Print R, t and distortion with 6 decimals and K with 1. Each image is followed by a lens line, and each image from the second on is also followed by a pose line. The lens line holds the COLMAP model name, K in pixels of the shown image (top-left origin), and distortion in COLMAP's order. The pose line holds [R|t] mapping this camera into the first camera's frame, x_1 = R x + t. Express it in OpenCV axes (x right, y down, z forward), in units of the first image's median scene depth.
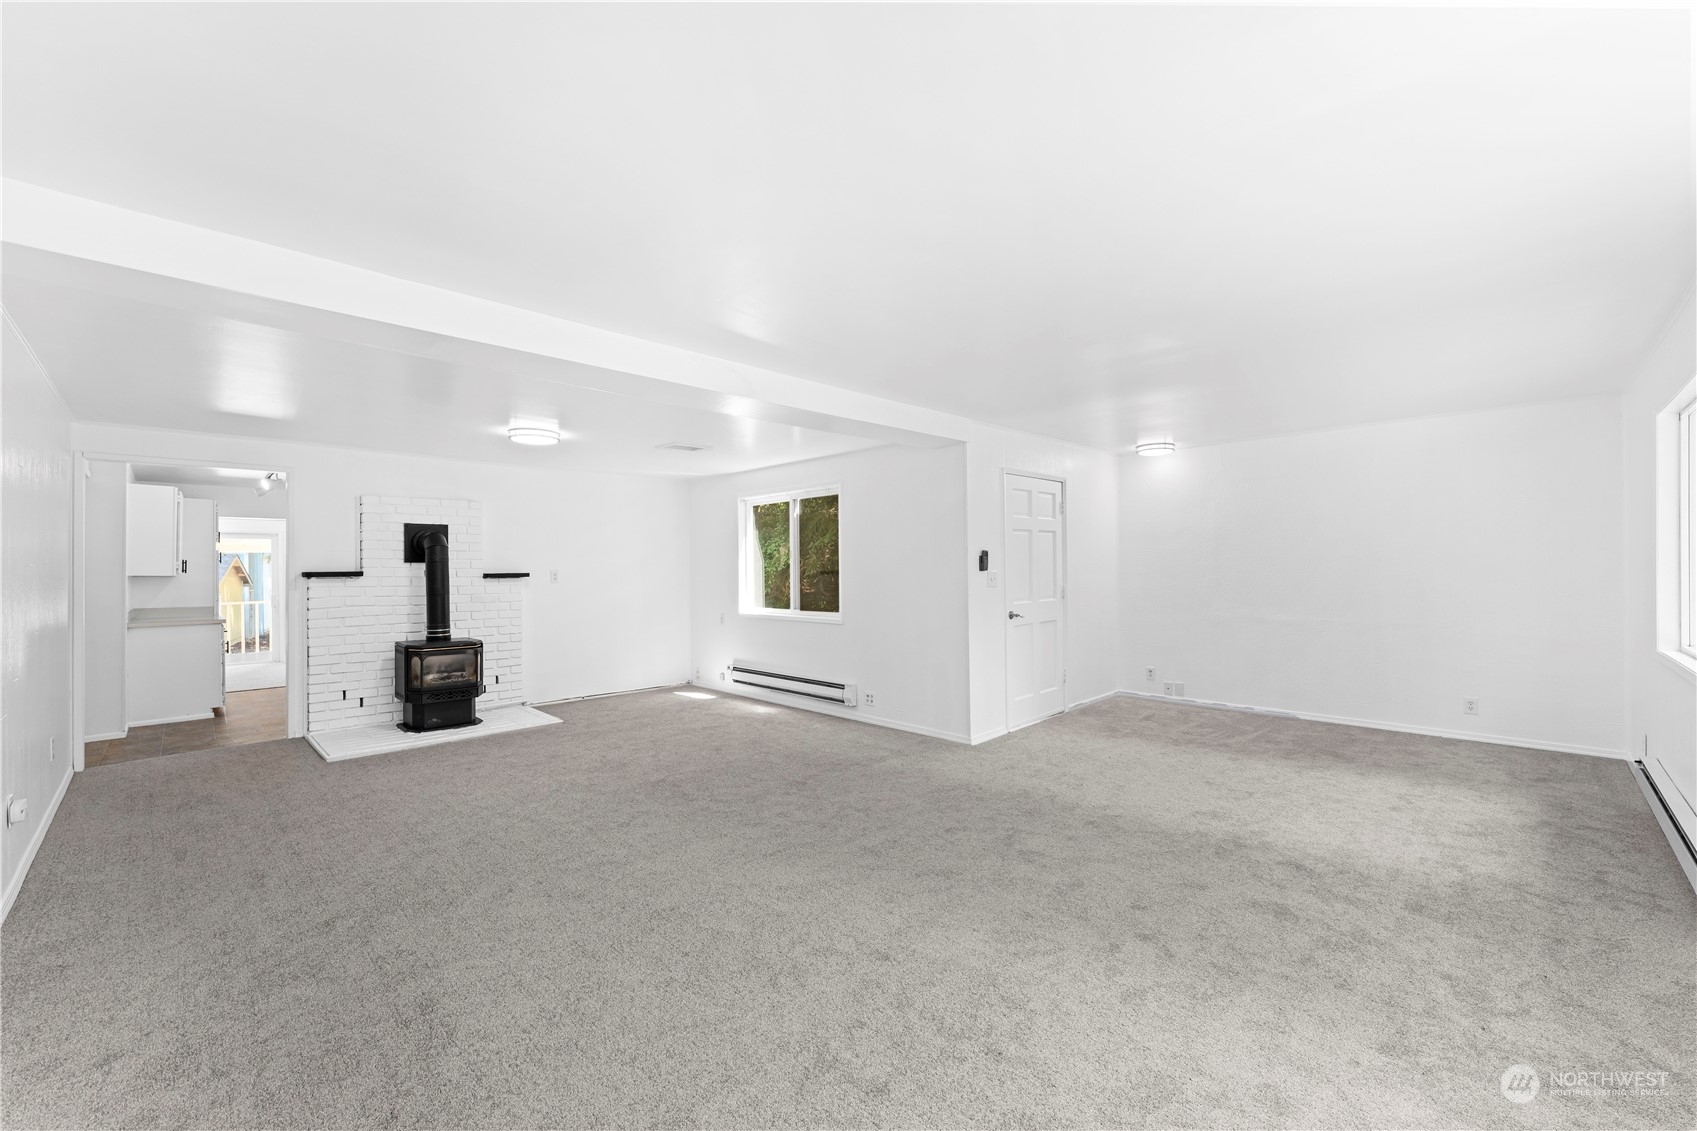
lens RADIAL K [[686.4, 0, 848.5], [0, 686.4, 565.5], [0, 0, 1]] dist [-0.000577, 0.000256]
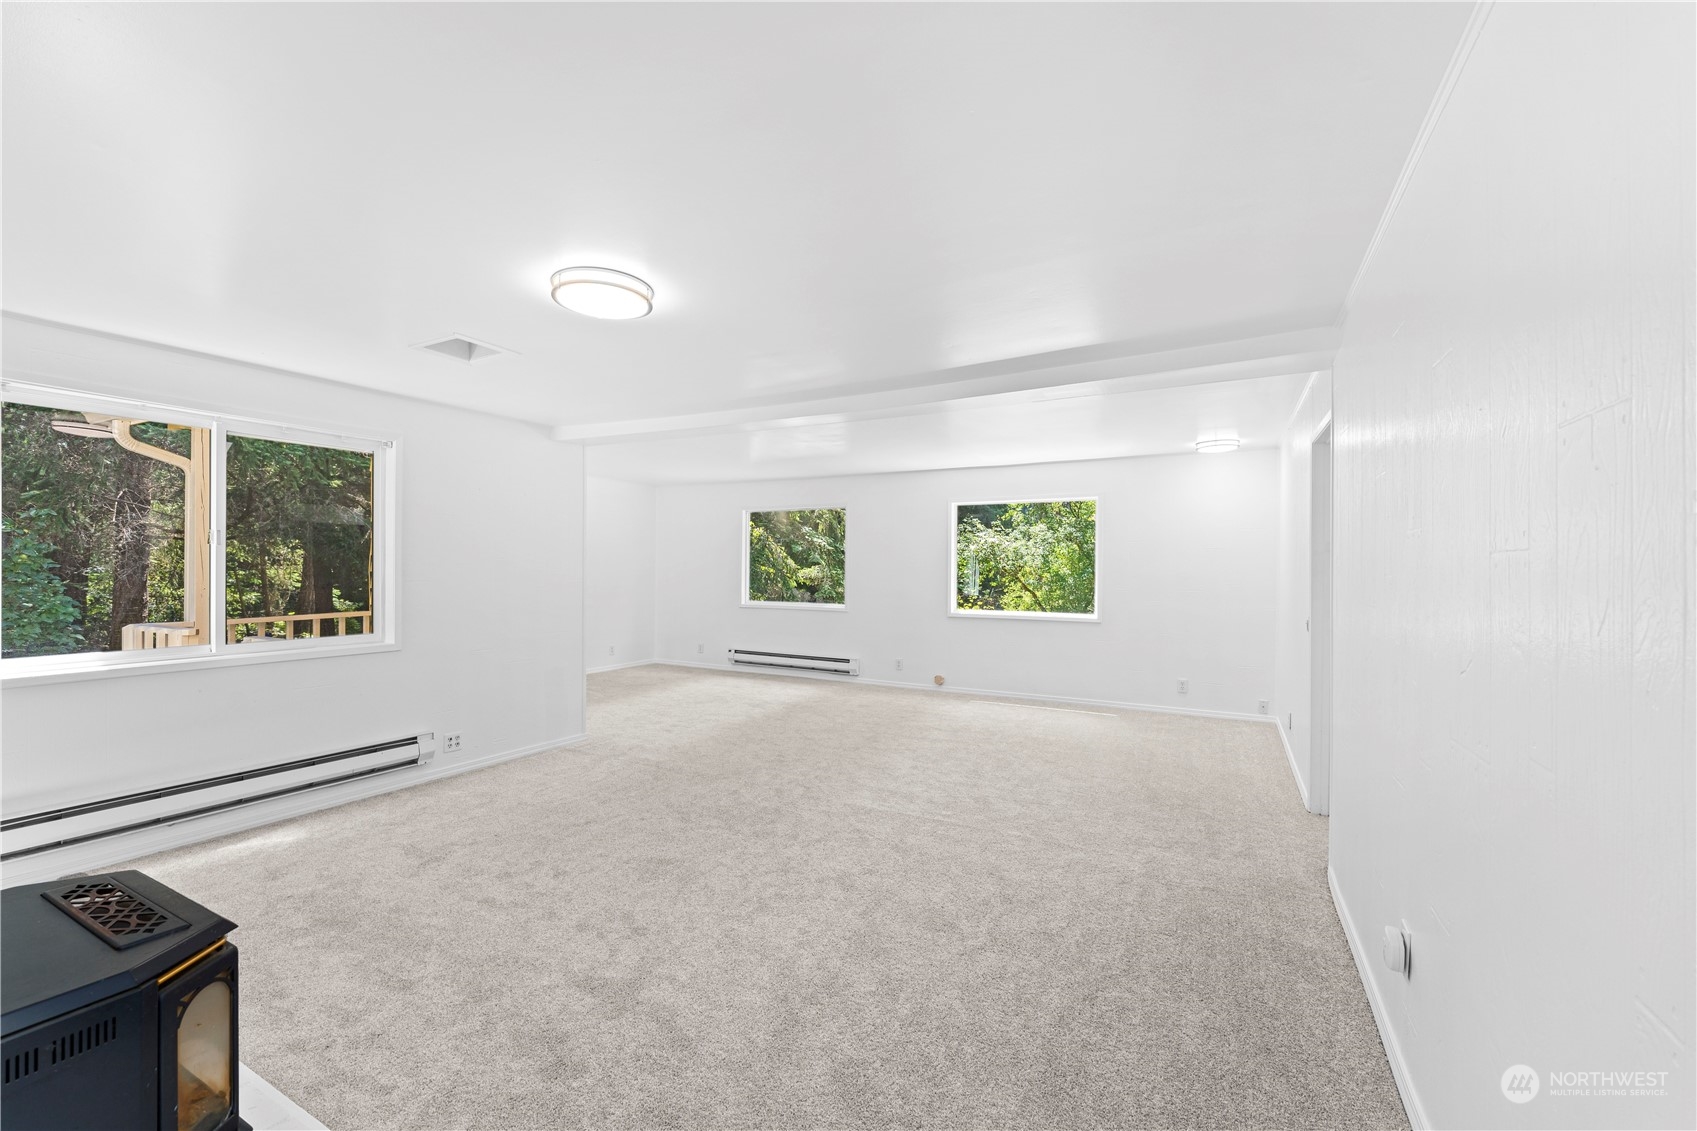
lens RADIAL K [[686.4, 0, 848.5], [0, 686.4, 565.5], [0, 0, 1]] dist [-0.000577, 0.000256]
pose [[-0.272390, 0.000202, 0.962187, -1.014480], [-0.016989, 0.999843, -0.005019, -0.005504], [-0.962037, -0.017714, -0.272344, 0.979994]]
